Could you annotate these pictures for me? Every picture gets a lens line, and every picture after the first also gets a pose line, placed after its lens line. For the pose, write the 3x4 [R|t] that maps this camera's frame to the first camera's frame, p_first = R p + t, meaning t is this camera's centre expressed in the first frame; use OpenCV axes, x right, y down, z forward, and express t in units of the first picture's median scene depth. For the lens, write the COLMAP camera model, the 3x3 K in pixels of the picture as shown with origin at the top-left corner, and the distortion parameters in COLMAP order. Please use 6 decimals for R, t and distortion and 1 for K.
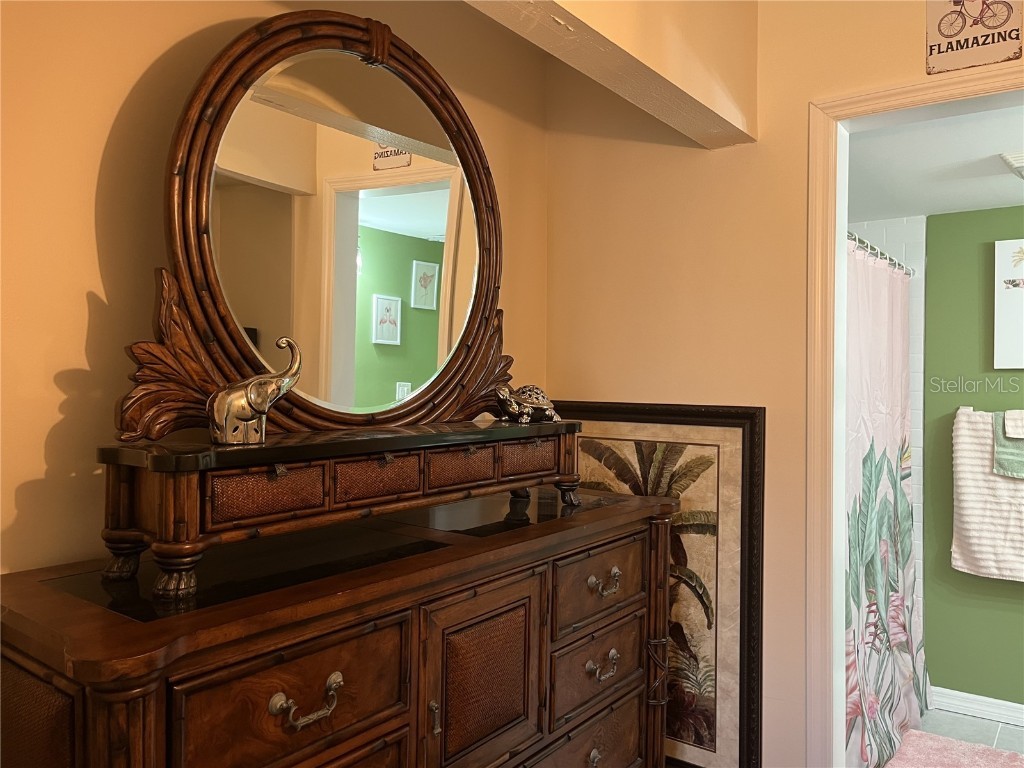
lens RADIAL K [[784.2, 0, 512.0], [0, 784.2, 384.0], [0, 0, 1]] dist [0.064496, -0.087679]
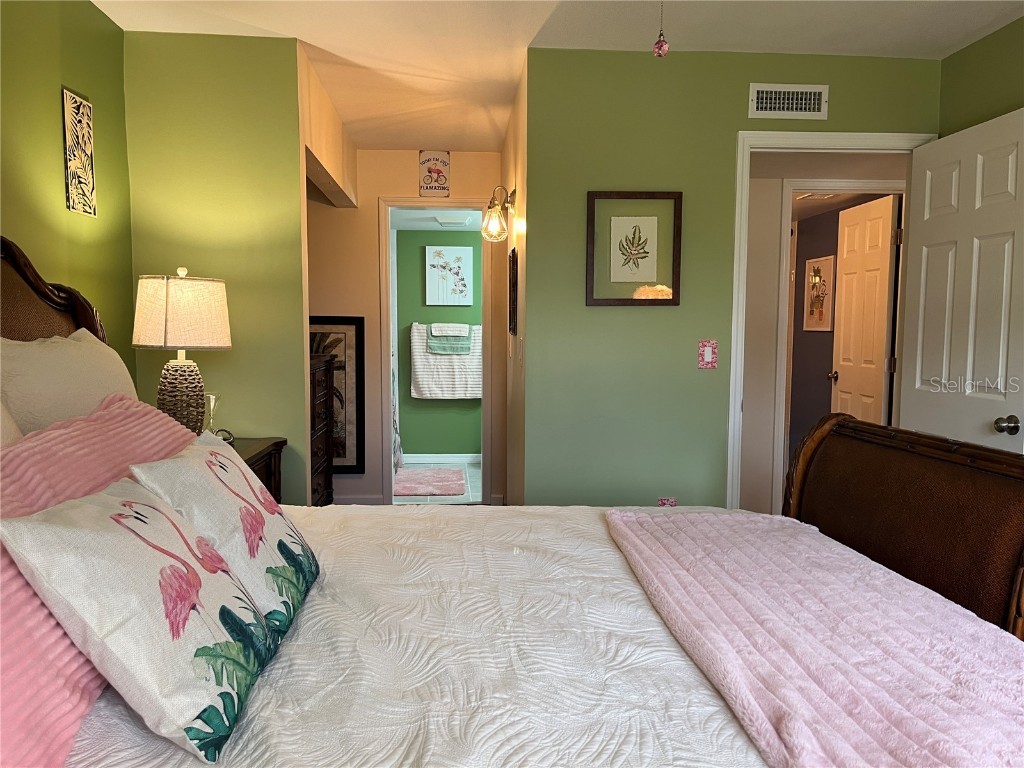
lens RADIAL K [[784.2, 0, 512.0], [0, 784.2, 384.0], [0, 0, 1]] dist [0.064496, -0.087679]
pose [[0.751500, -0.051324, 0.657734, -0.916787], [0.004279, 0.997328, 0.072933, 0.058367], [-0.659719, -0.051995, 0.749711, -1.115456]]
